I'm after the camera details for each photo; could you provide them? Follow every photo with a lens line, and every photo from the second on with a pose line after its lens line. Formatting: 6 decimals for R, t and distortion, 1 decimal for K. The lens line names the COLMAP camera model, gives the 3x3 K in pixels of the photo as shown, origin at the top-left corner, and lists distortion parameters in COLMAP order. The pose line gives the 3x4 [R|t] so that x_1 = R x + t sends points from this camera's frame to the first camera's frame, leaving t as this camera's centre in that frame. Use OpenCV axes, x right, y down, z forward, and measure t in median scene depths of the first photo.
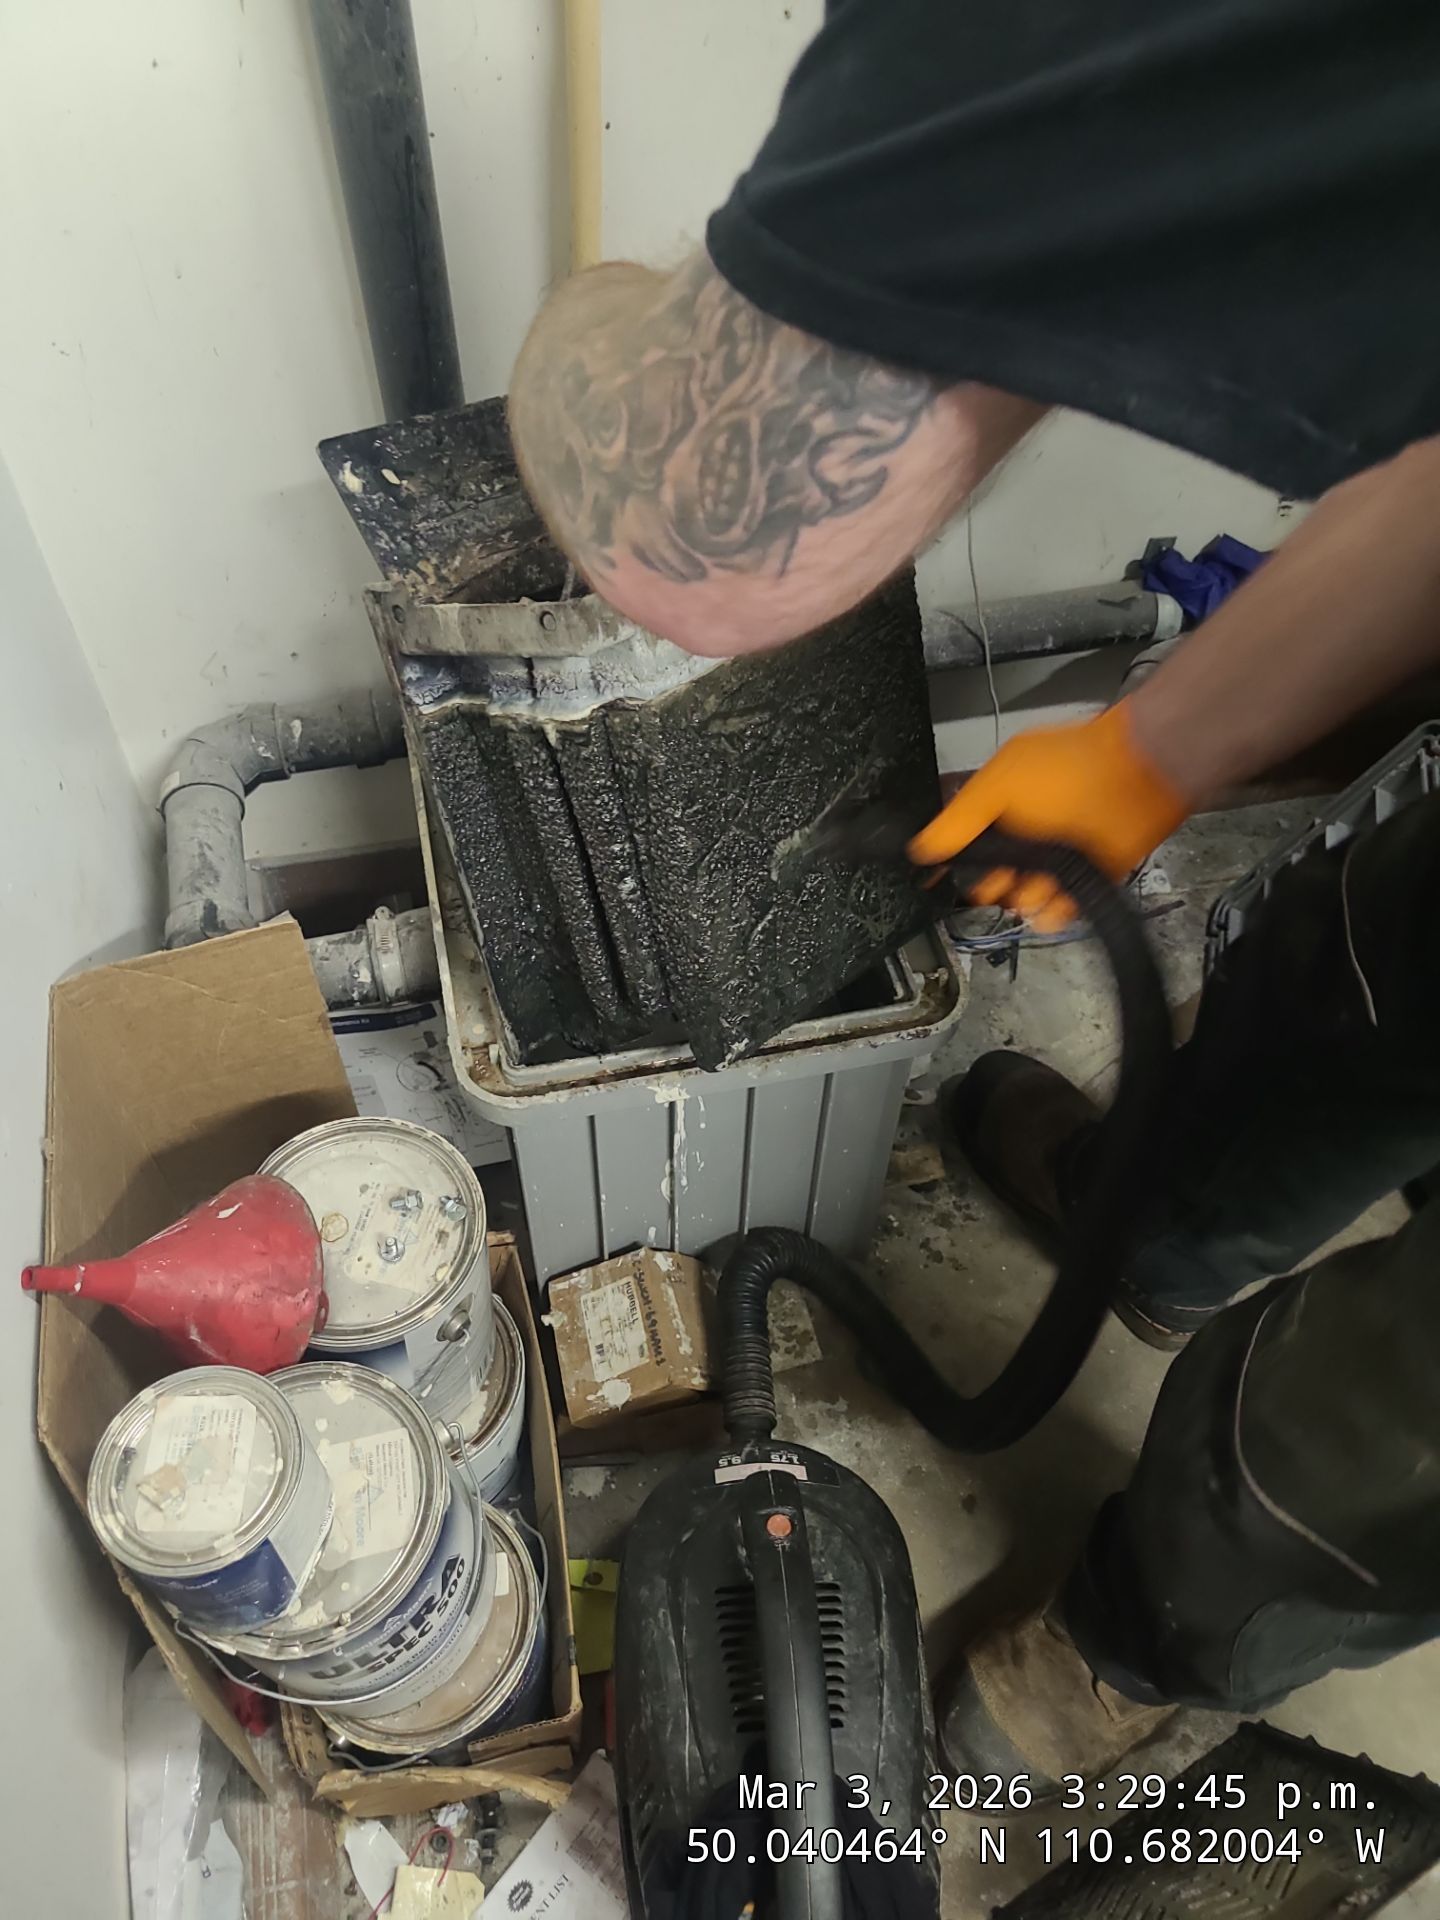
lens RADIAL K [[1473.7, 0, 740.9], [0, 1473.7, 951.4], [0, 0, 1]] dist [0.046475, -0.044749]
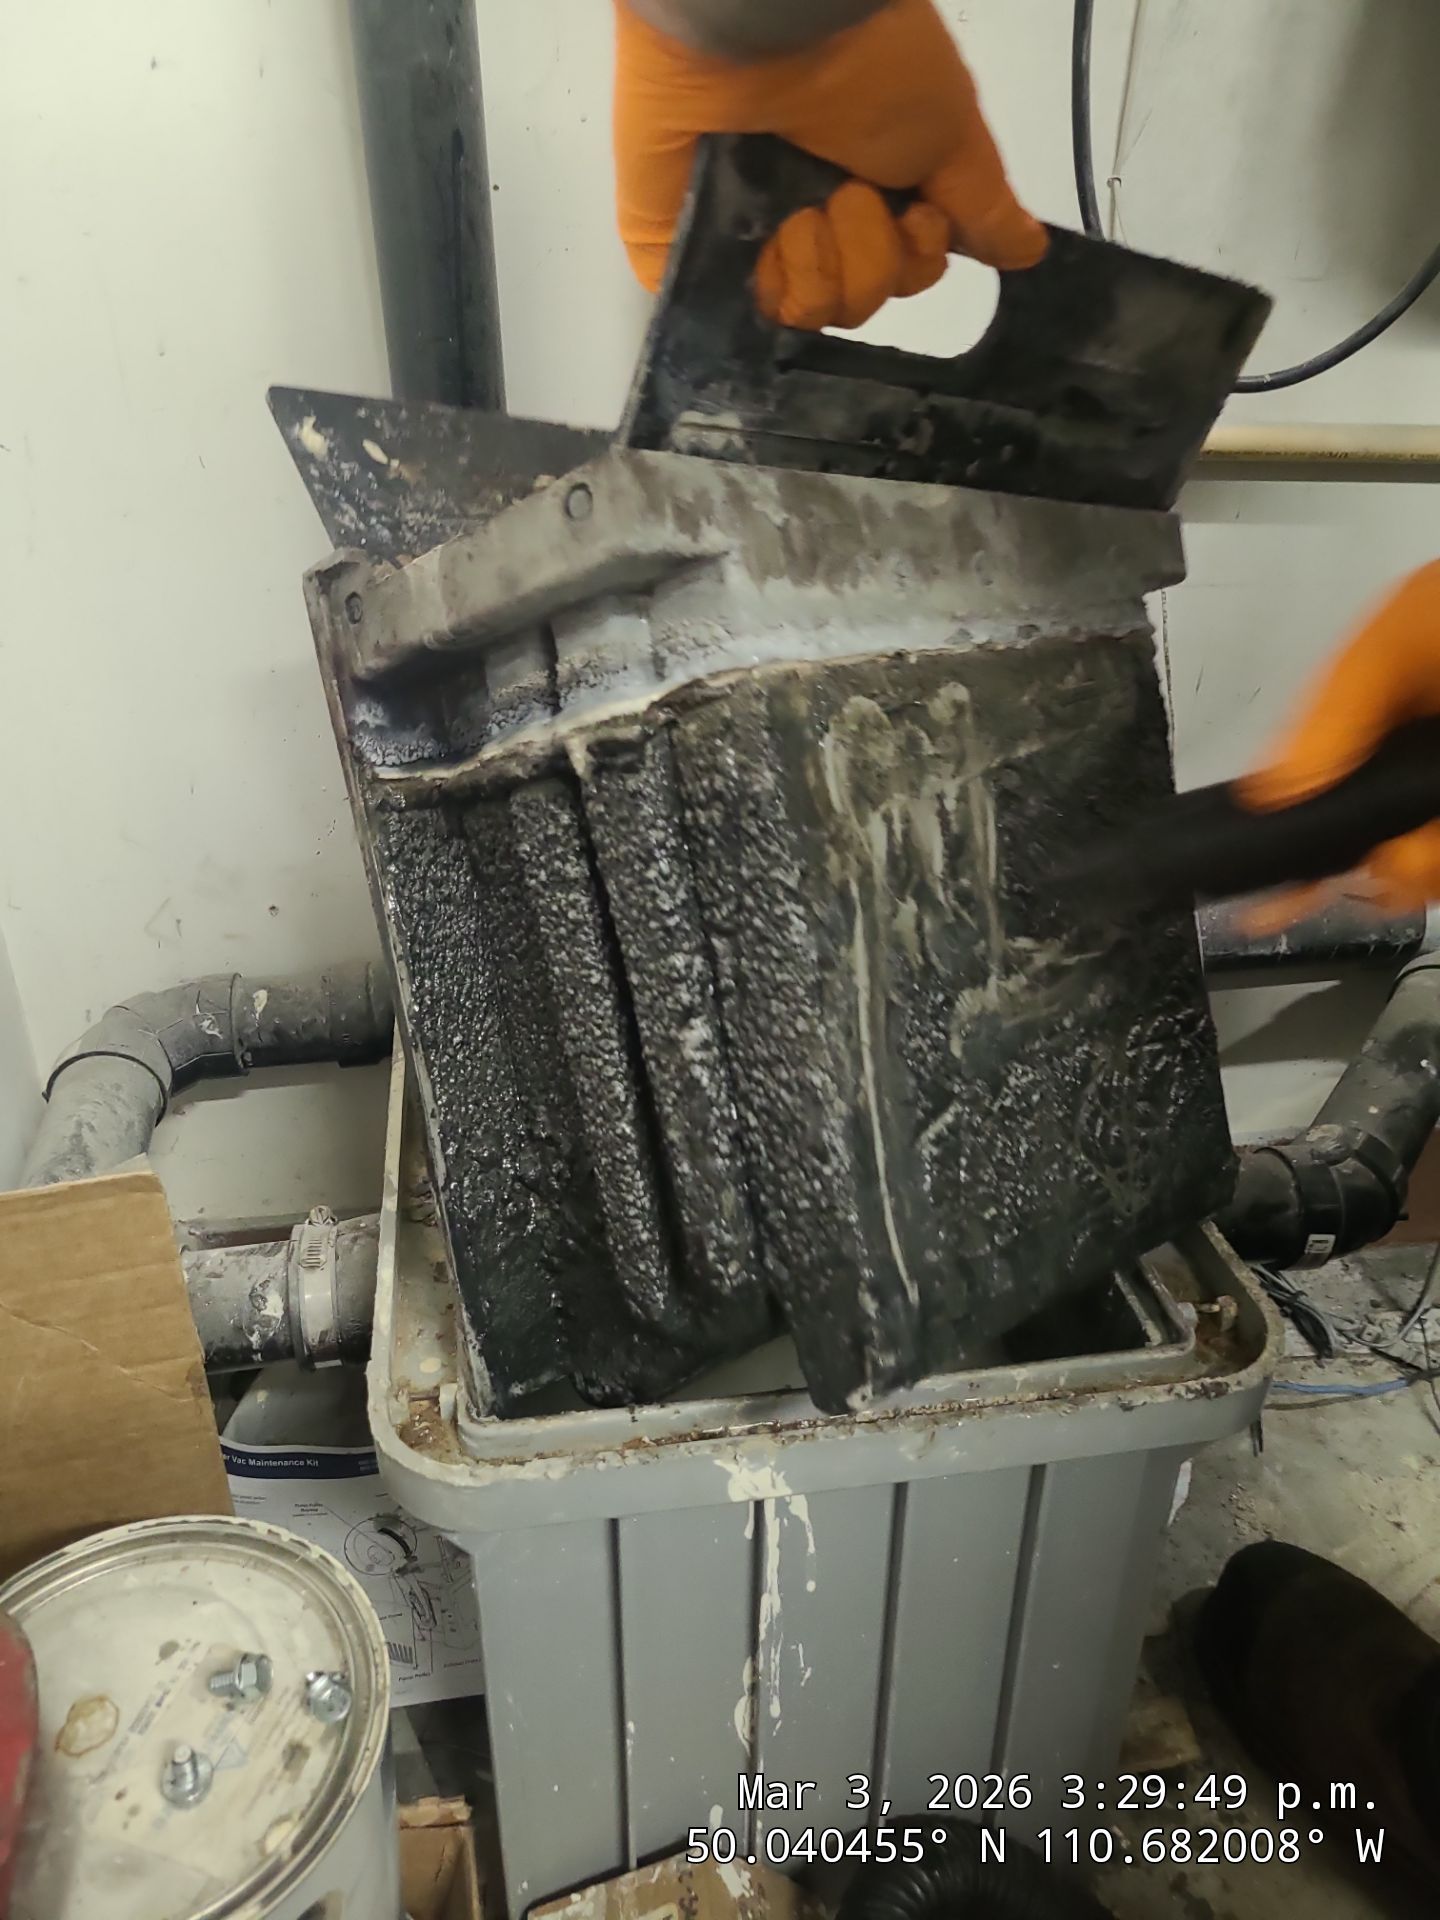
lens RADIAL K [[1473.7, 0, 740.9], [0, 1473.7, 951.4], [0, 0, 1]] dist [0.046475, -0.044749]
pose [[0.997841, 0.012704, -0.064437, -0.021678], [-0.036422, 0.923464, -0.381953, 0.123702], [0.054653, 0.383476, 0.921932, 0.422582]]
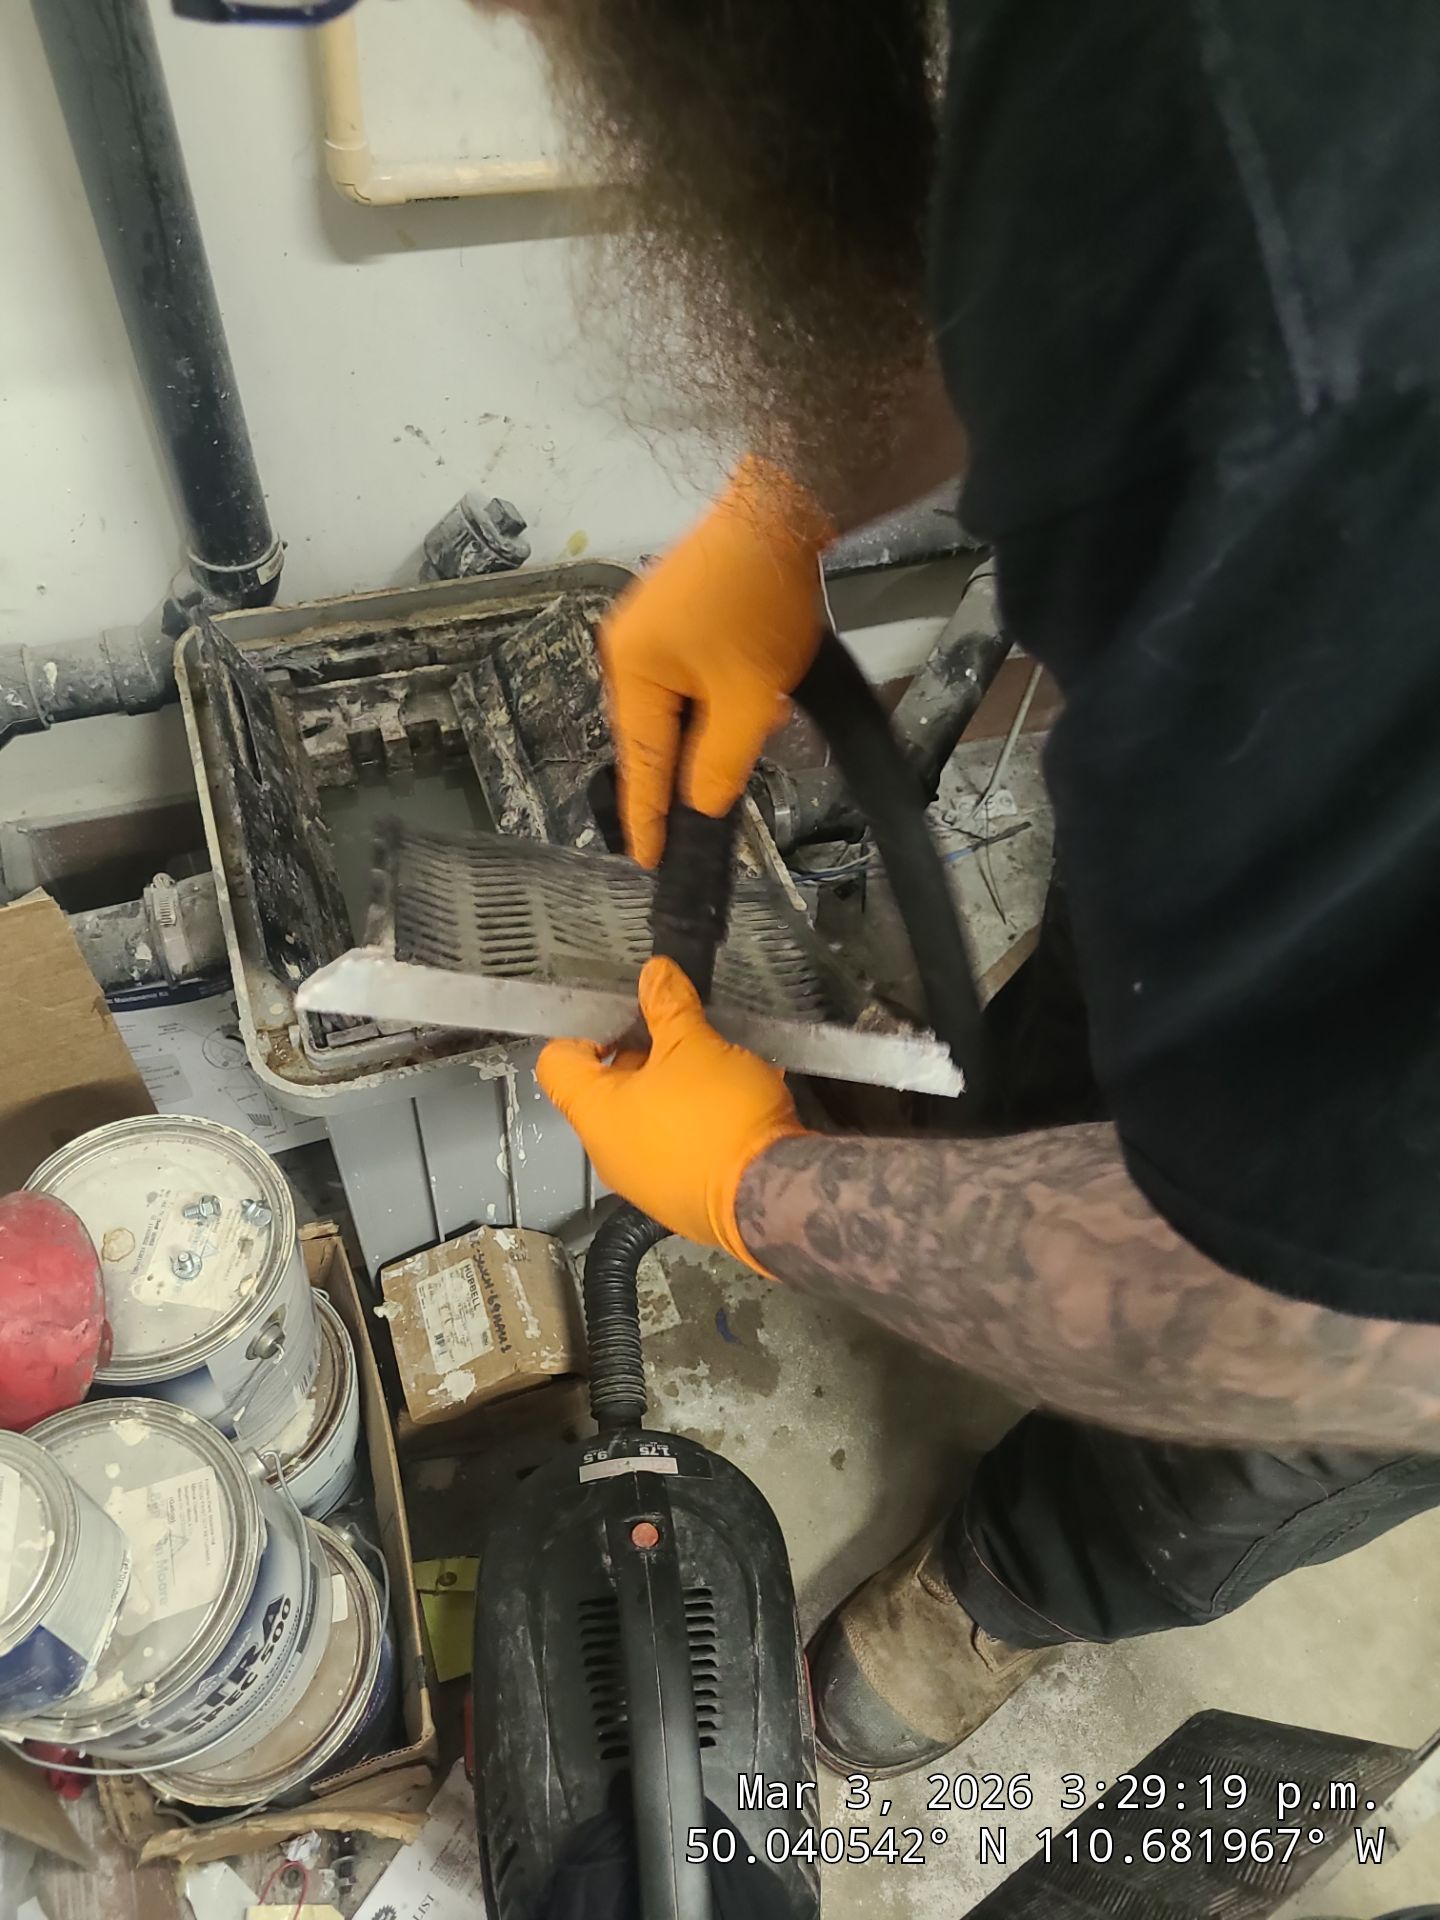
lens RADIAL K [[1469.5, 0, 749.3], [0, 1469.5, 962.5], [0, 0, 1]] dist [0.056321, -0.050870]
pose [[0.993268, -0.051516, 0.103753, 0.016097], [0.045176, 0.997018, 0.062556, -0.019014], [-0.106666, -0.057448, 0.992634, 0.084654]]
